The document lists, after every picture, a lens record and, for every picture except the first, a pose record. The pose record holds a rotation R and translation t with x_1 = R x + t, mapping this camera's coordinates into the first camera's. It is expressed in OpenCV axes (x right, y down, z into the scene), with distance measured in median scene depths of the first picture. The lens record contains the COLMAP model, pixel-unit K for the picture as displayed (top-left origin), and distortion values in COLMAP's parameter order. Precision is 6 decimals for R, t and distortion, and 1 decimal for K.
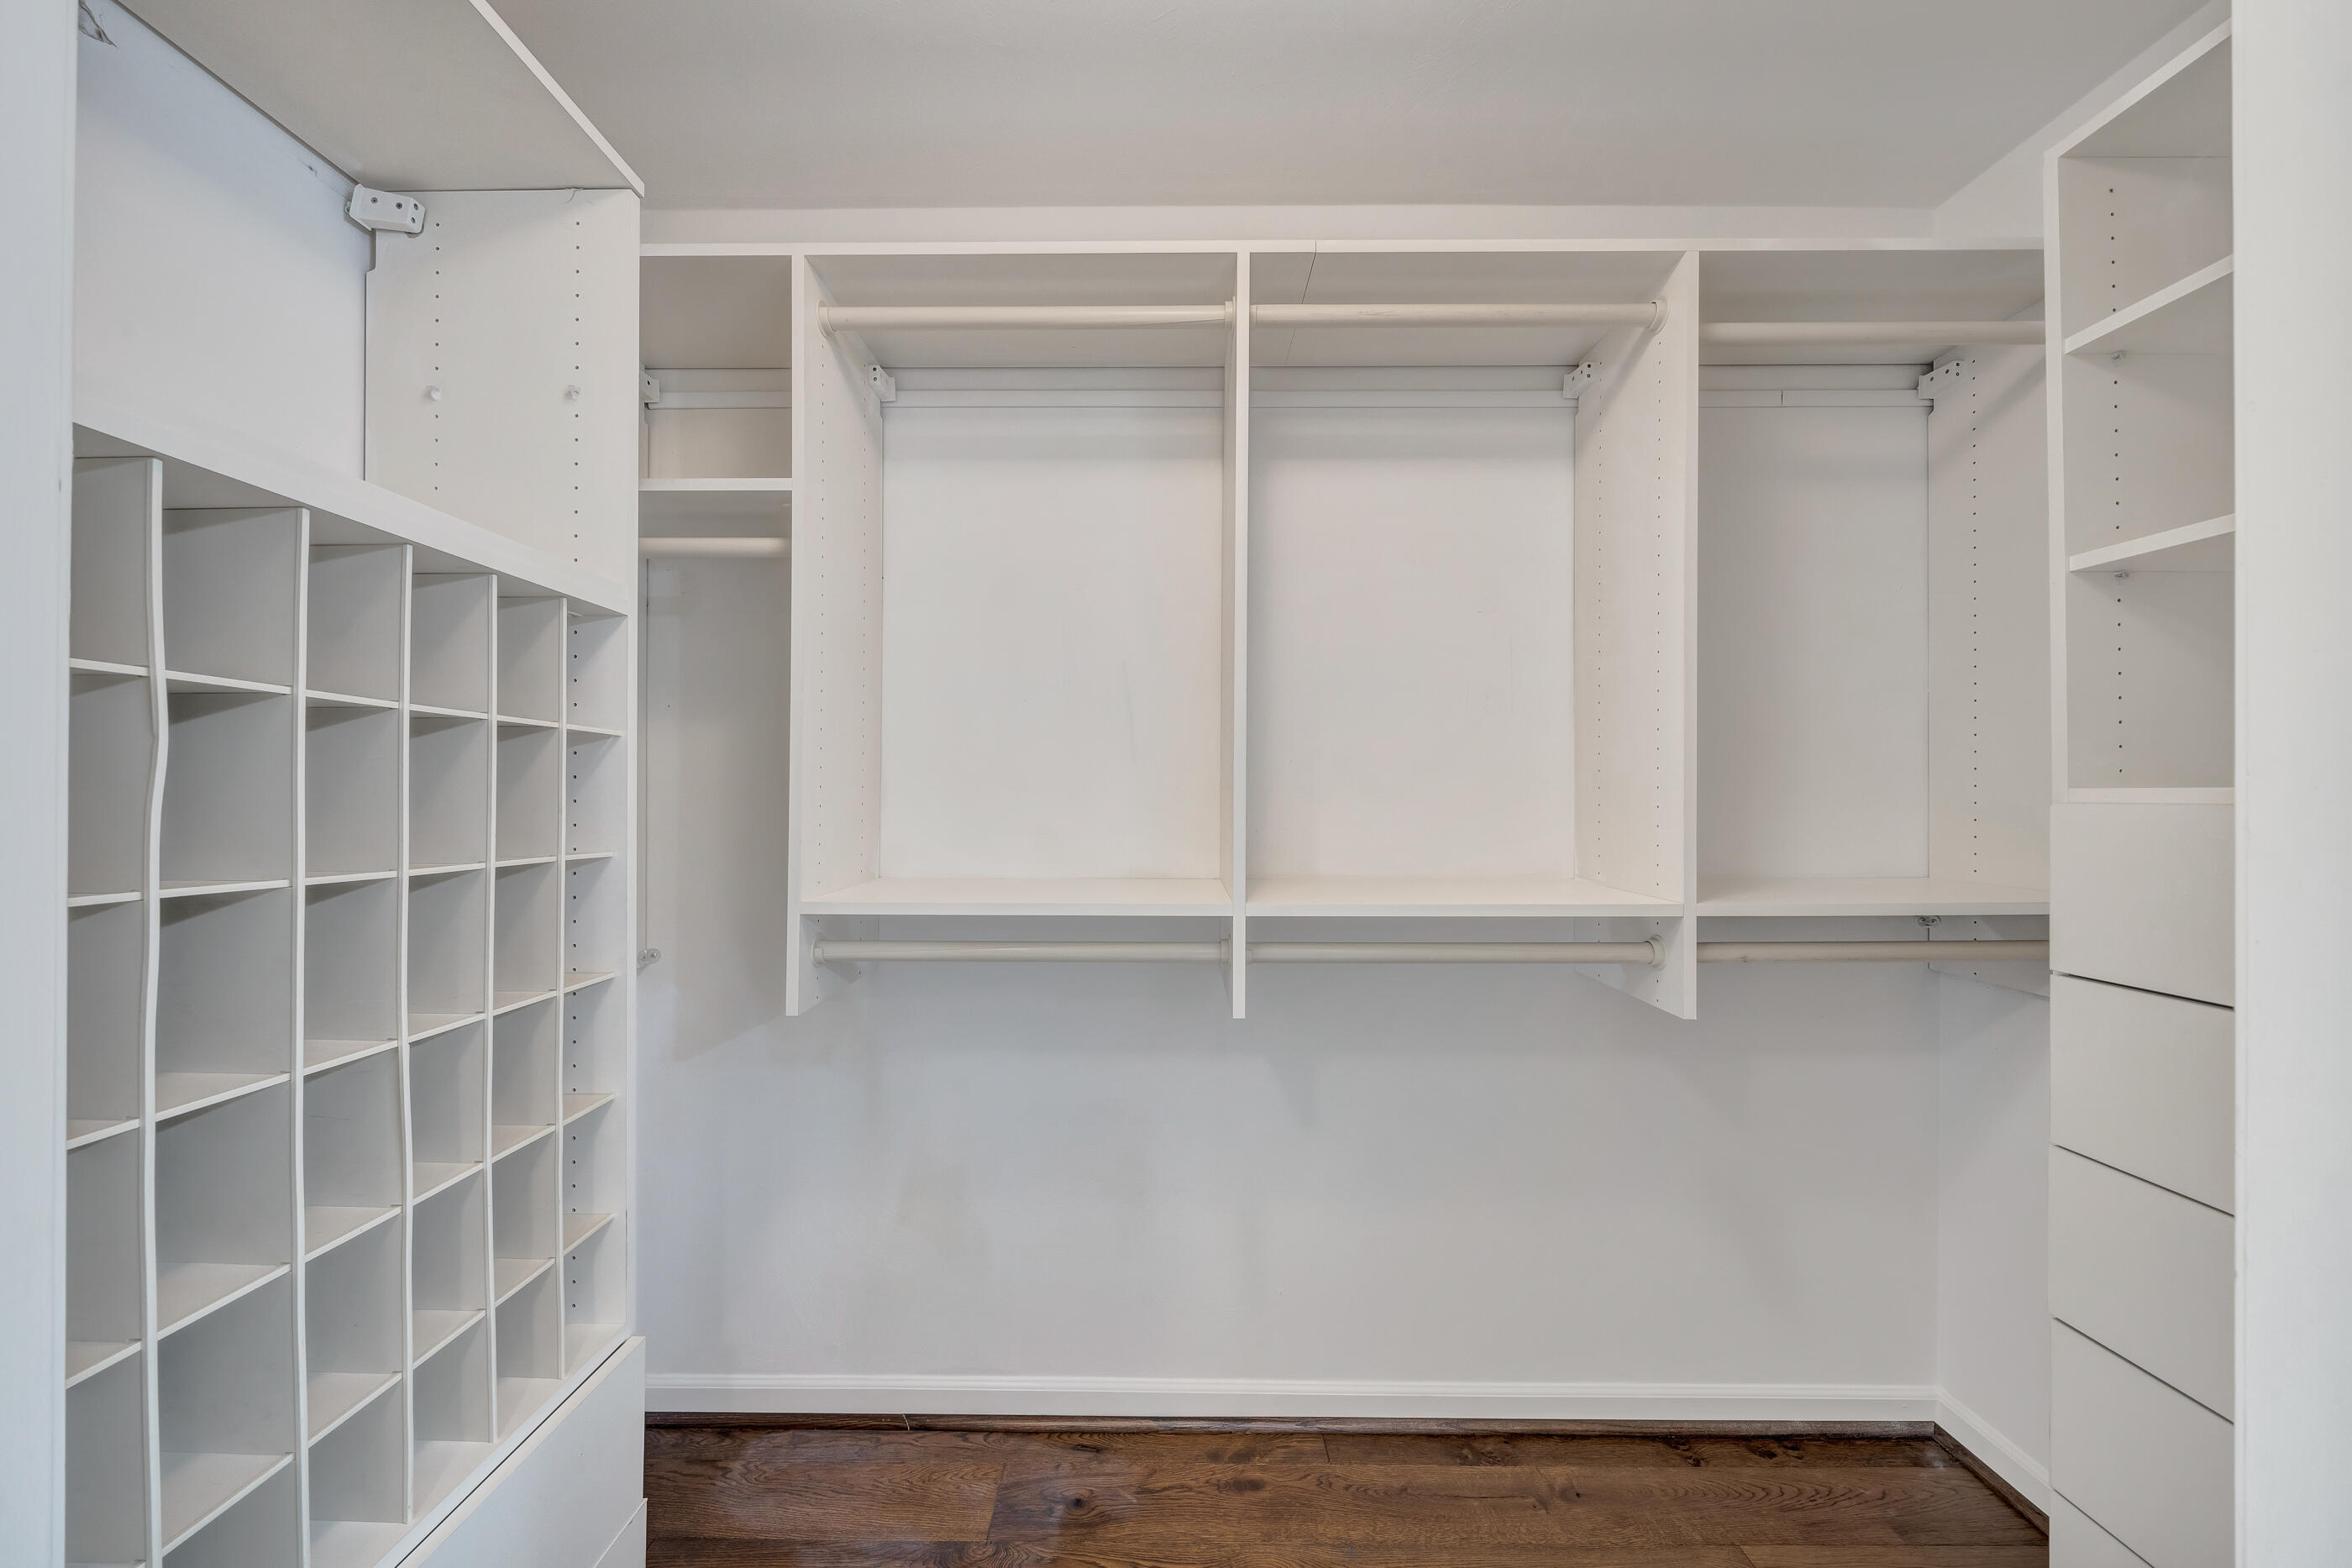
lens RADIAL K [[830.5, 0, 1179.2], [0, 830.5, 791.3], [0, 0, 1]] dist [-0.005664, 0.000827]
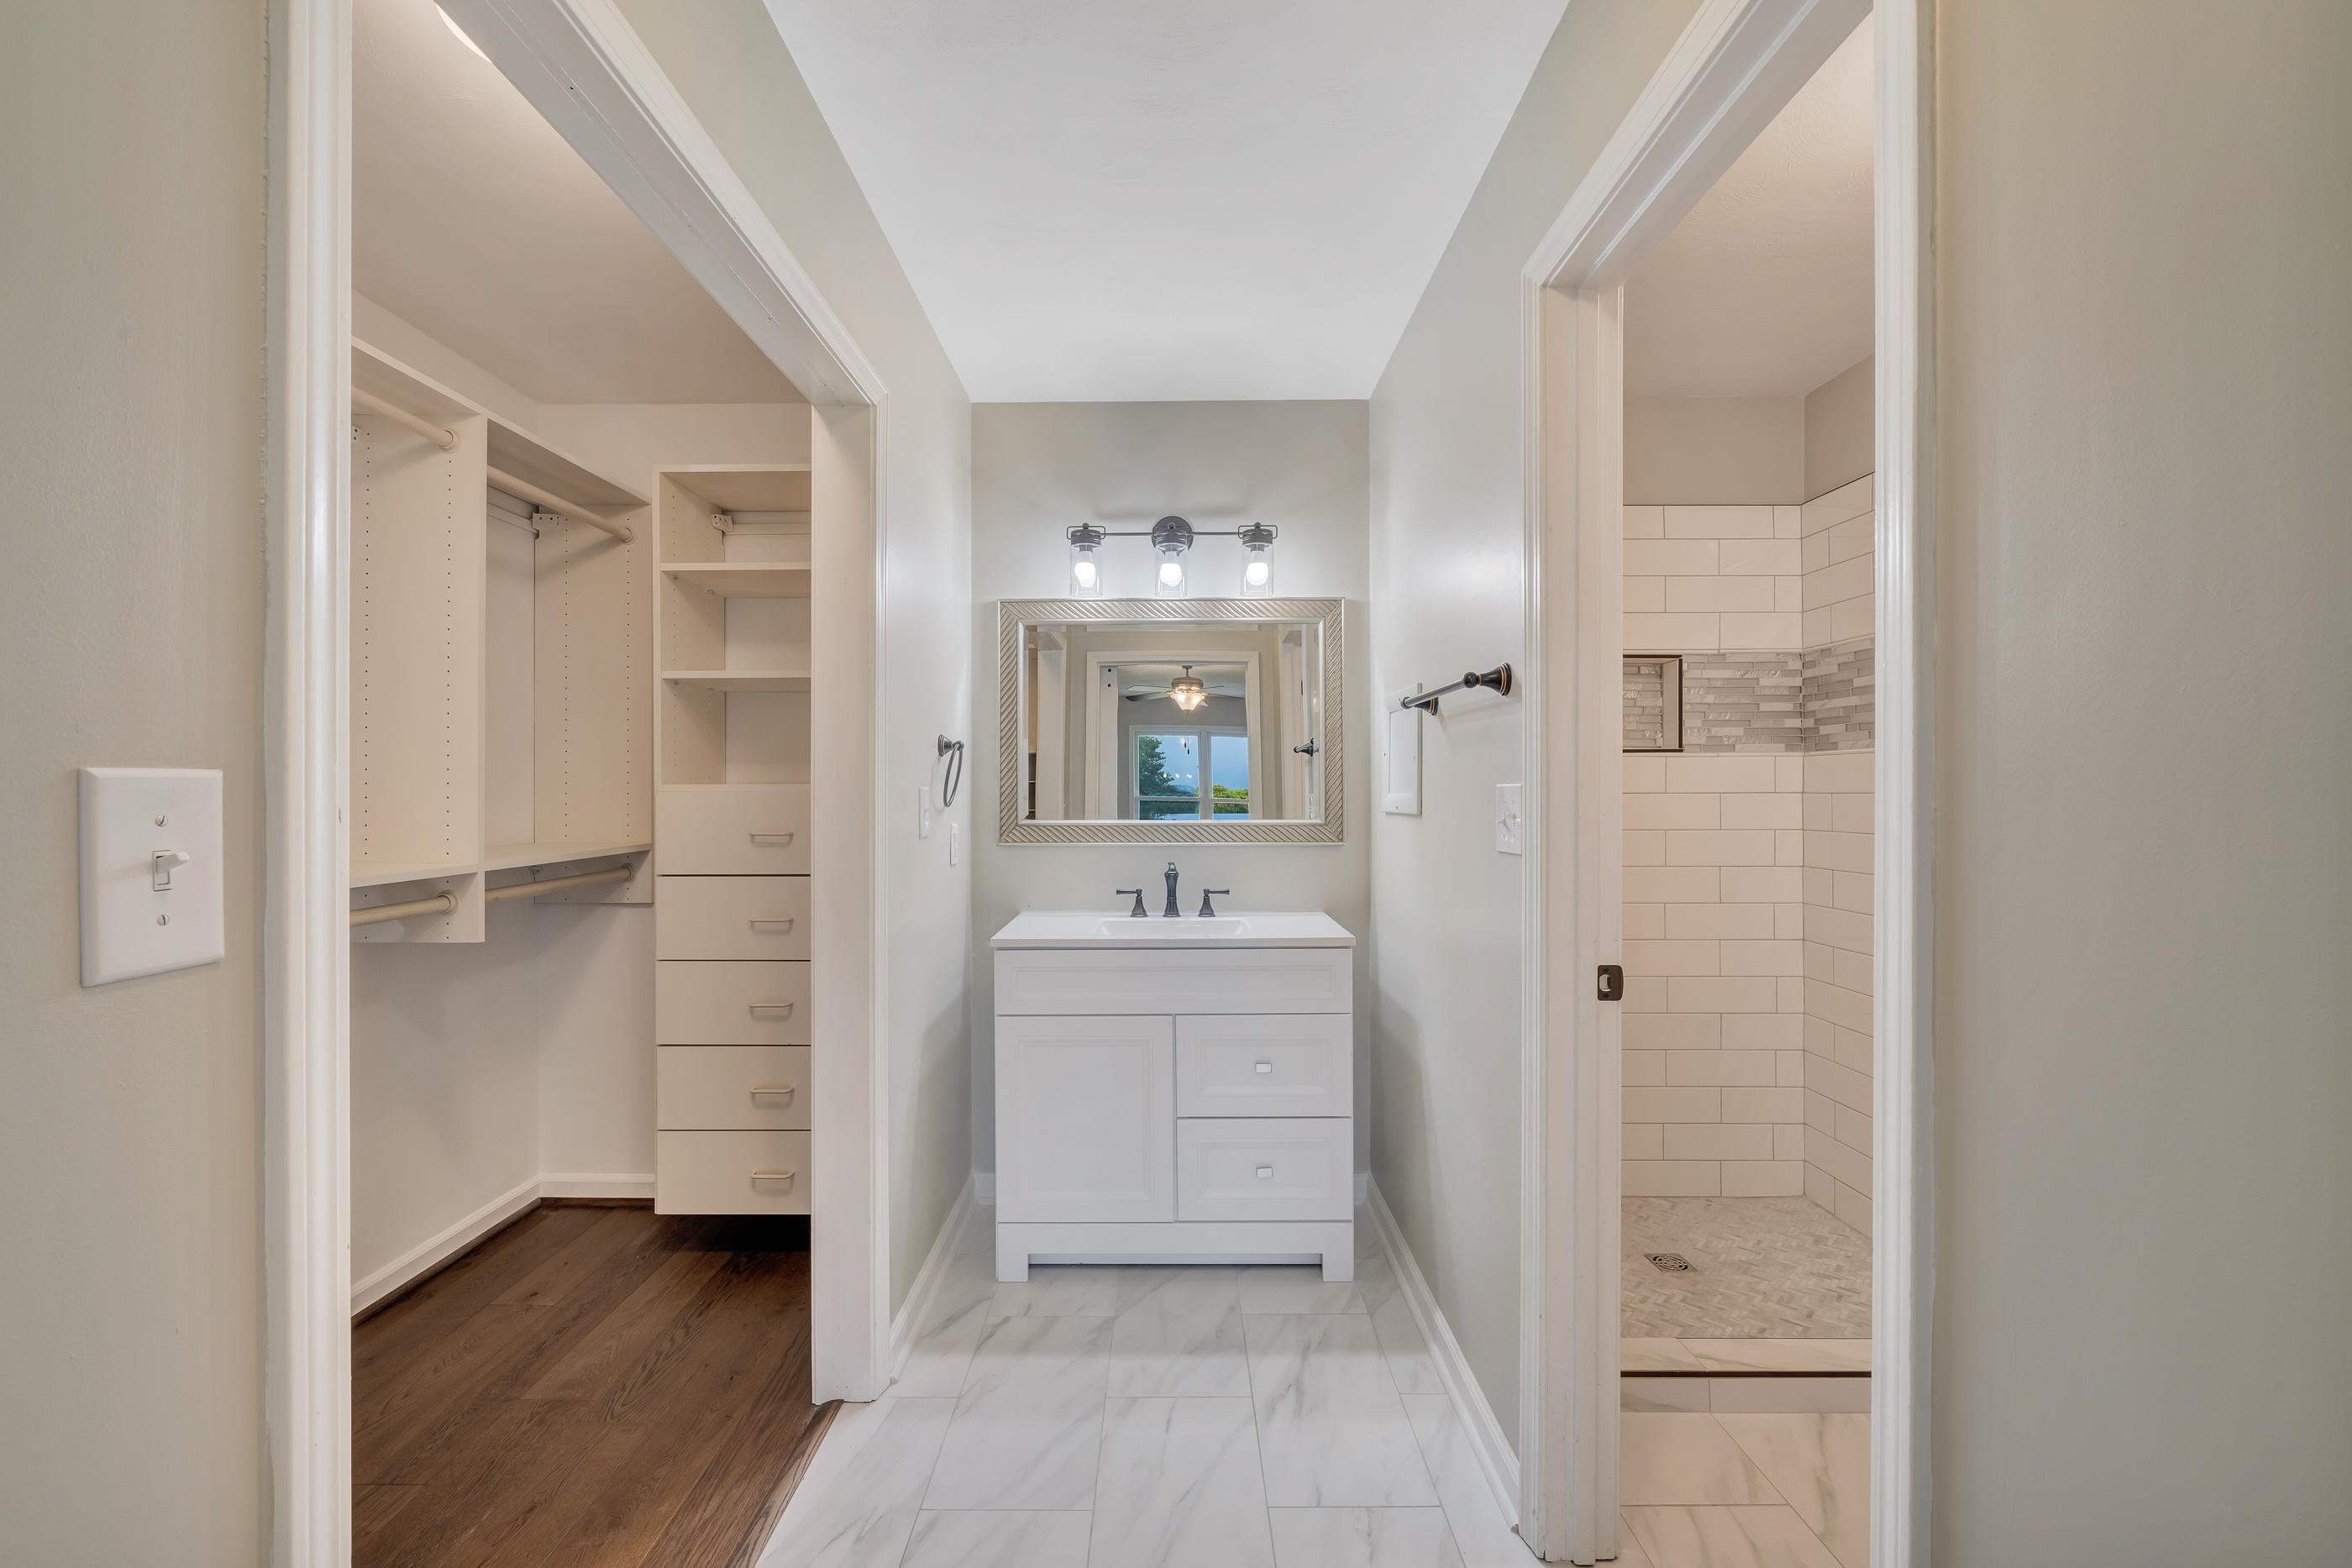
lens RADIAL K [[936.5, 0, 1173.3], [0, 936.5, 789.7], [0, 0, 1]] dist [0.000206, -0.000061]
pose [[-0.011915, -0.001510, 0.999928, -0.991582], [-0.001114, 0.999998, 0.001497, 0.003143], [-0.999928, -0.001096, -0.011917, -0.185635]]
